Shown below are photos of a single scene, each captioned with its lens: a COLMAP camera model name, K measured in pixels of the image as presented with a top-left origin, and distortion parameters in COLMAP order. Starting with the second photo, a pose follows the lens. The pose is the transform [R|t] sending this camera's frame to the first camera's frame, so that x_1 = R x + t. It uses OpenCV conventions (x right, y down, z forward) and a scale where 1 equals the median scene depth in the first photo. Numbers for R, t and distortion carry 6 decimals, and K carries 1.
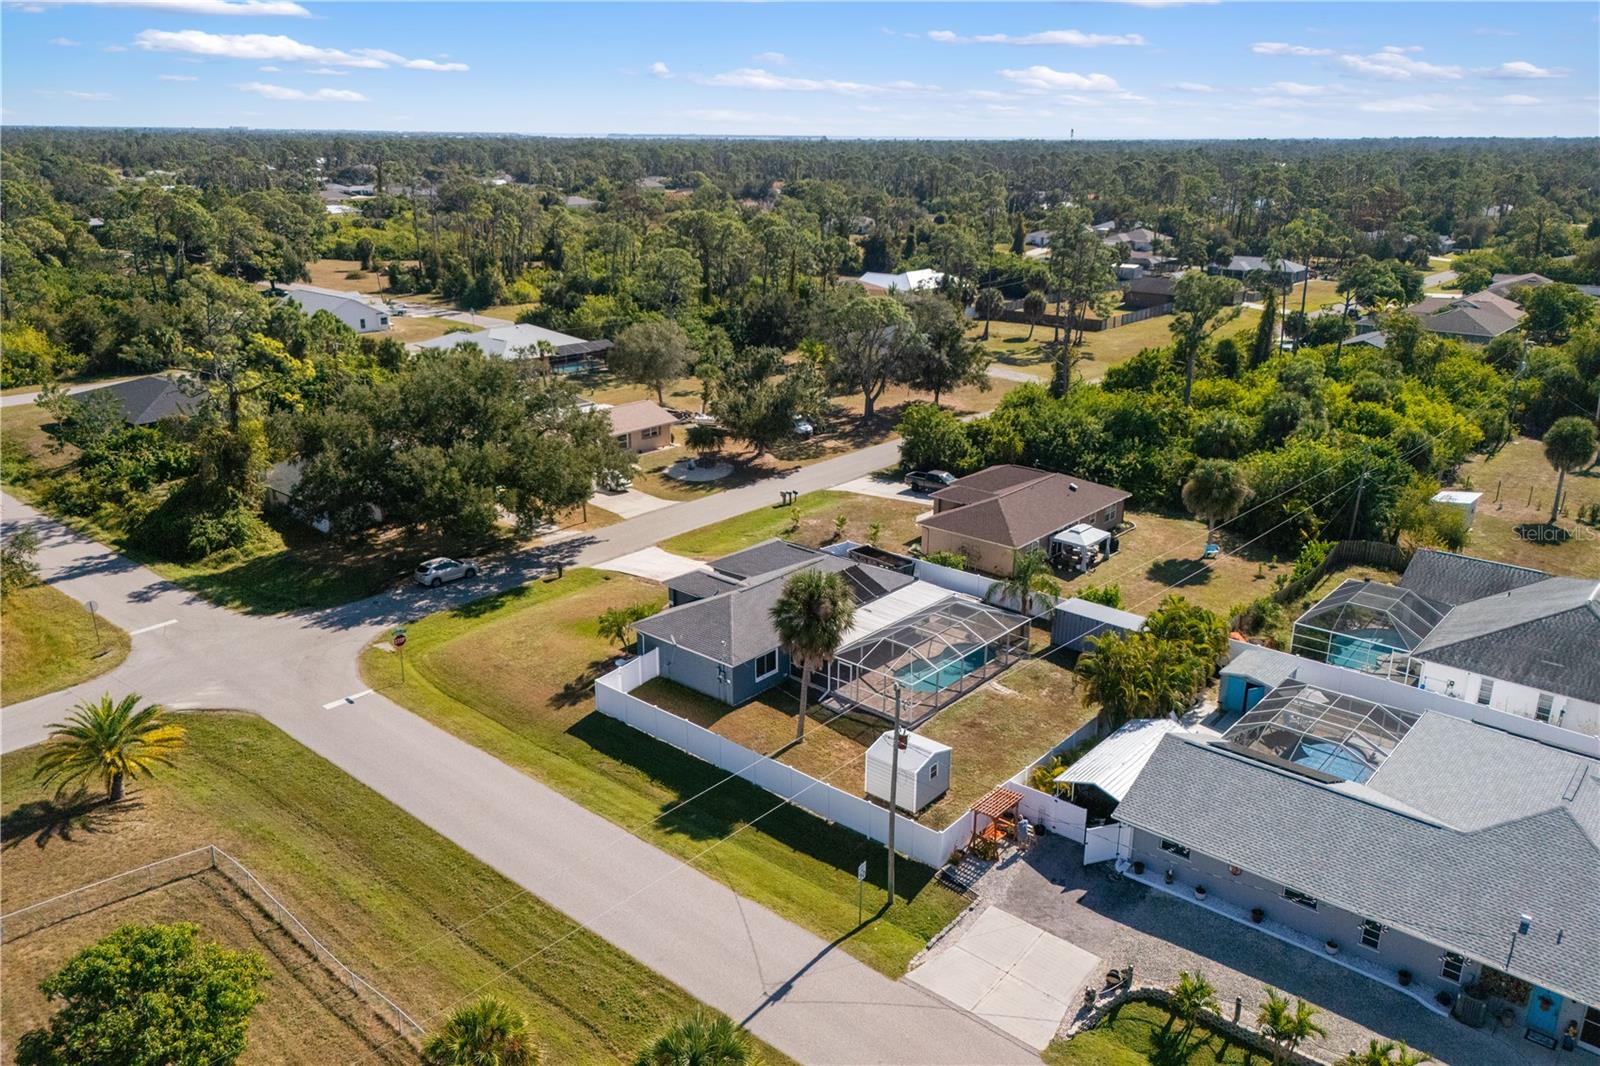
lens RADIAL K [[1170.7, 0, 800.0], [0, 1170.7, 533.0], [0, 0, 1]] dist [0.070651, -0.063907]
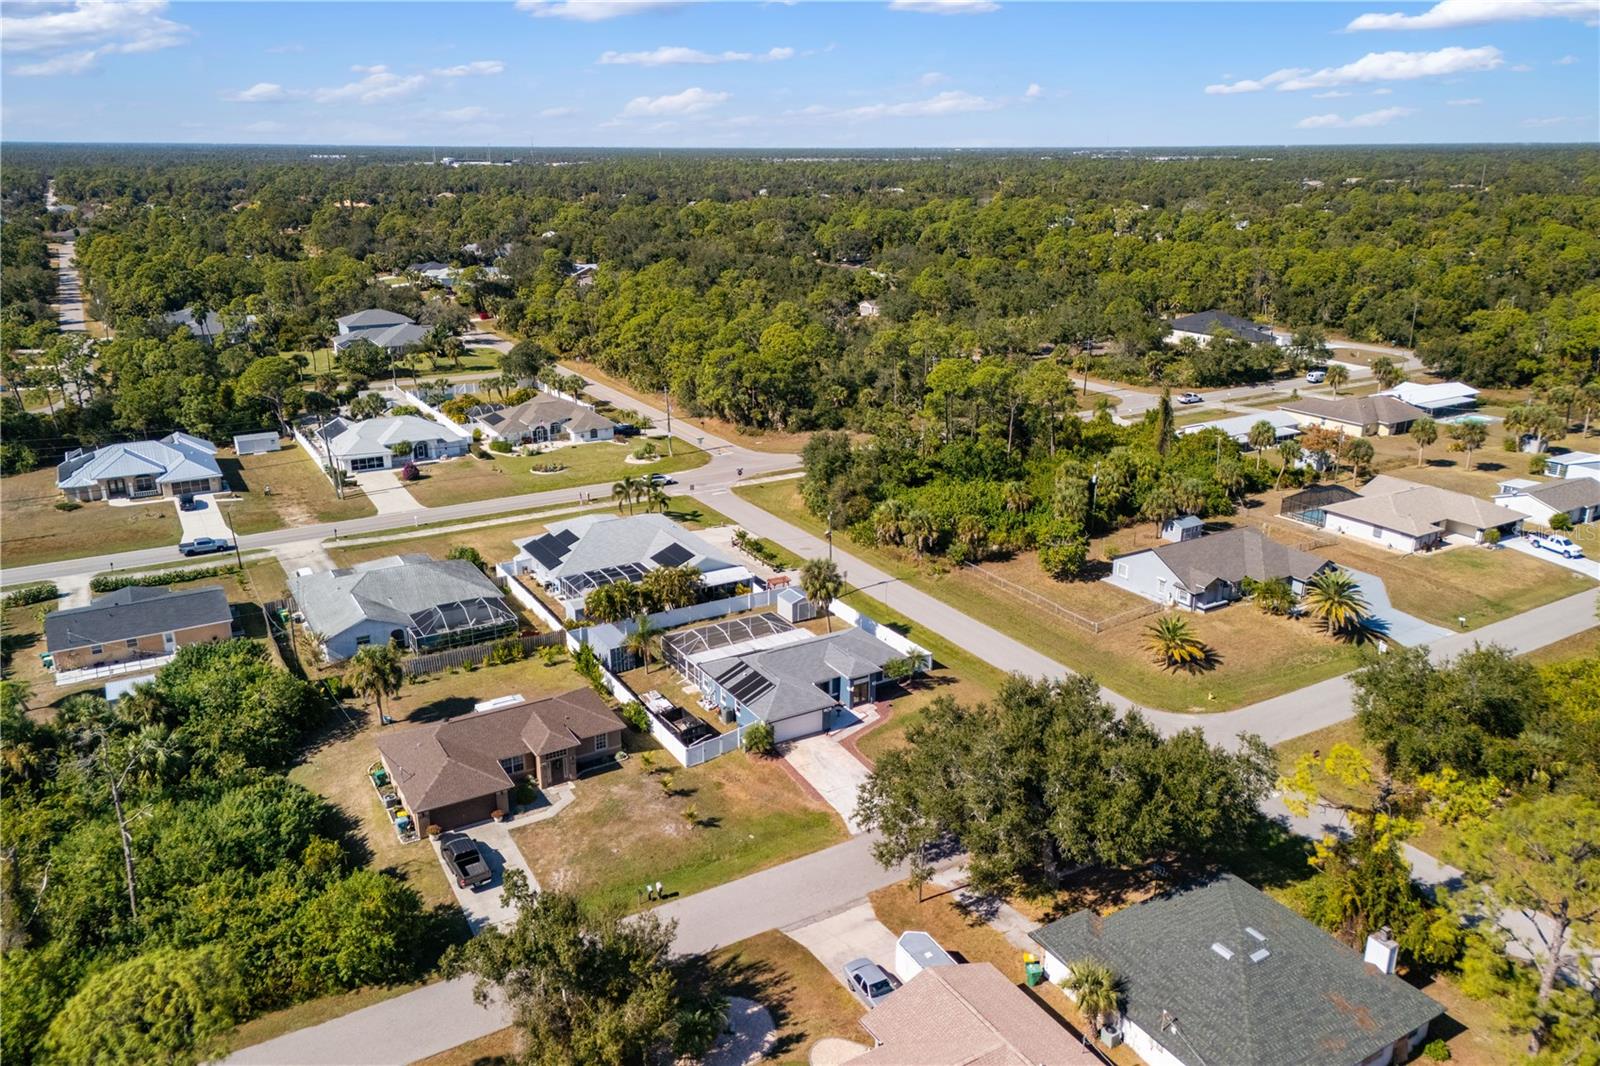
lens RADIAL K [[1170.7, 0, 800.0], [0, 1170.7, 533.0], [0, 0, 1]] dist [0.070651, -0.063907]
pose [[-0.952611, -0.099775, 0.287364, -0.436462], [0.091934, 0.806071, 0.584635, -0.964269], [-0.289967, 0.583348, -0.758699, 2.074392]]
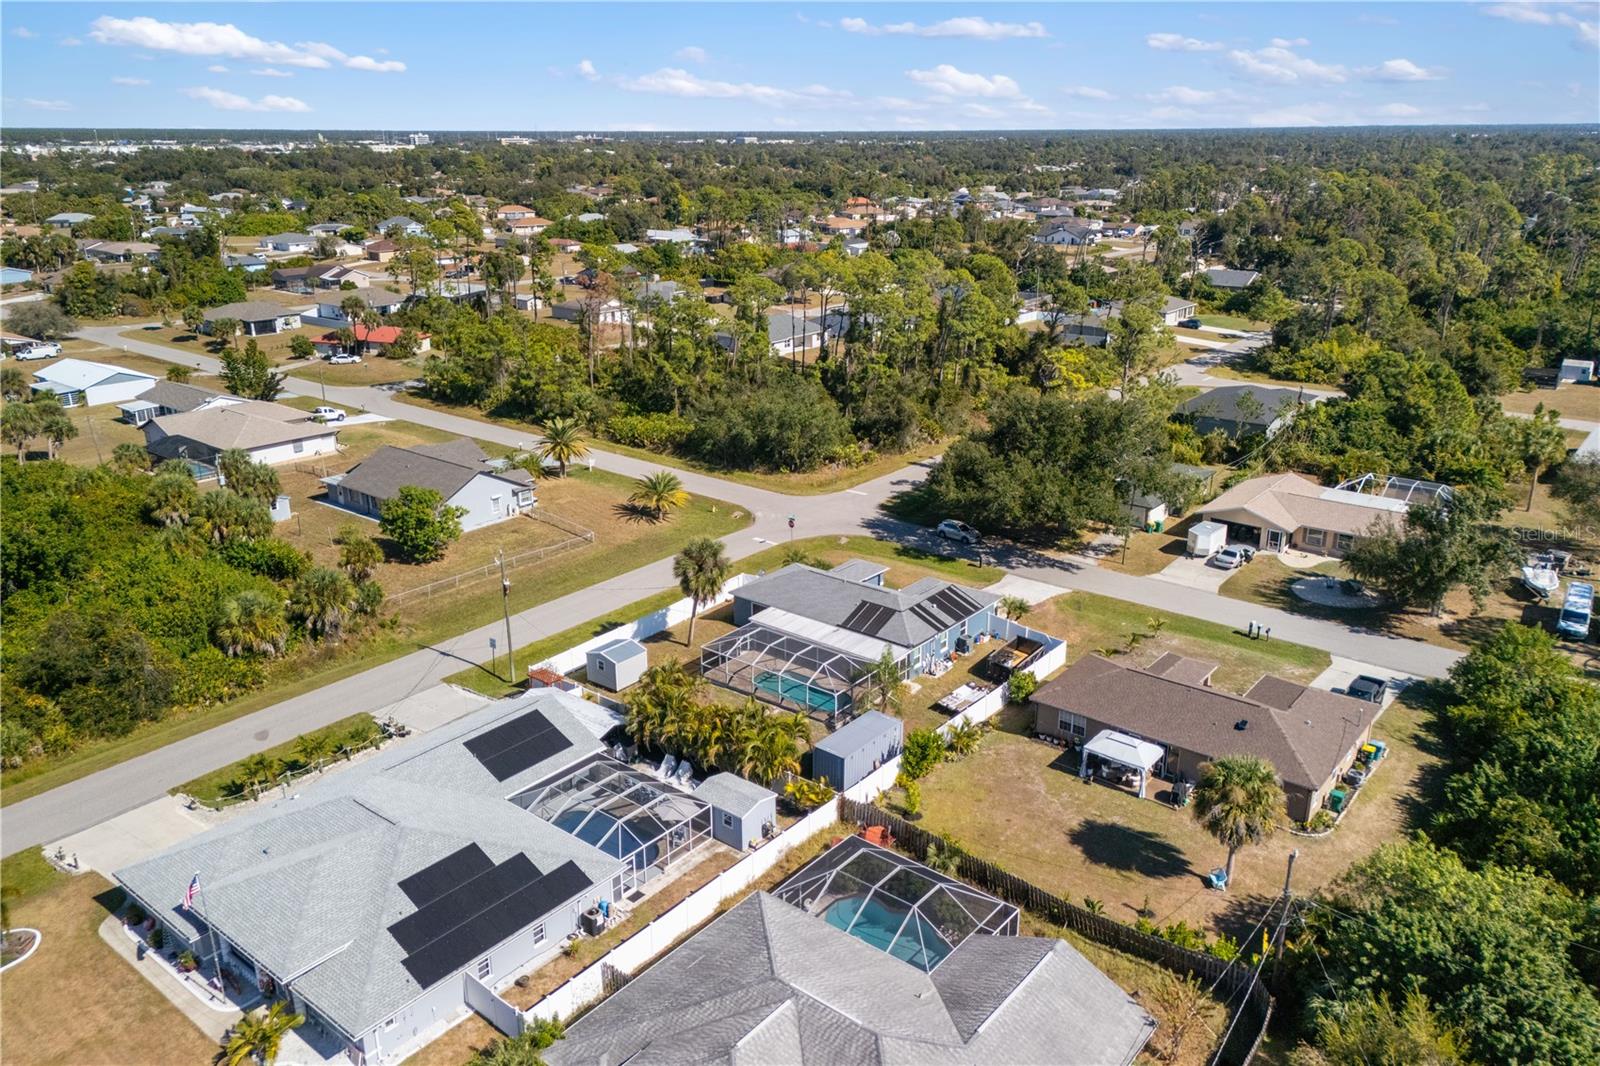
lens RADIAL K [[1170.7, 0, 800.0], [0, 1170.7, 533.0], [0, 0, 1]] dist [0.070651, -0.063907]
pose [[0.040495, 0.321308, -0.946109, 1.178985], [-0.311464, 0.903765, 0.293596, -0.371840], [0.949395, 0.282790, 0.136674, 0.767545]]
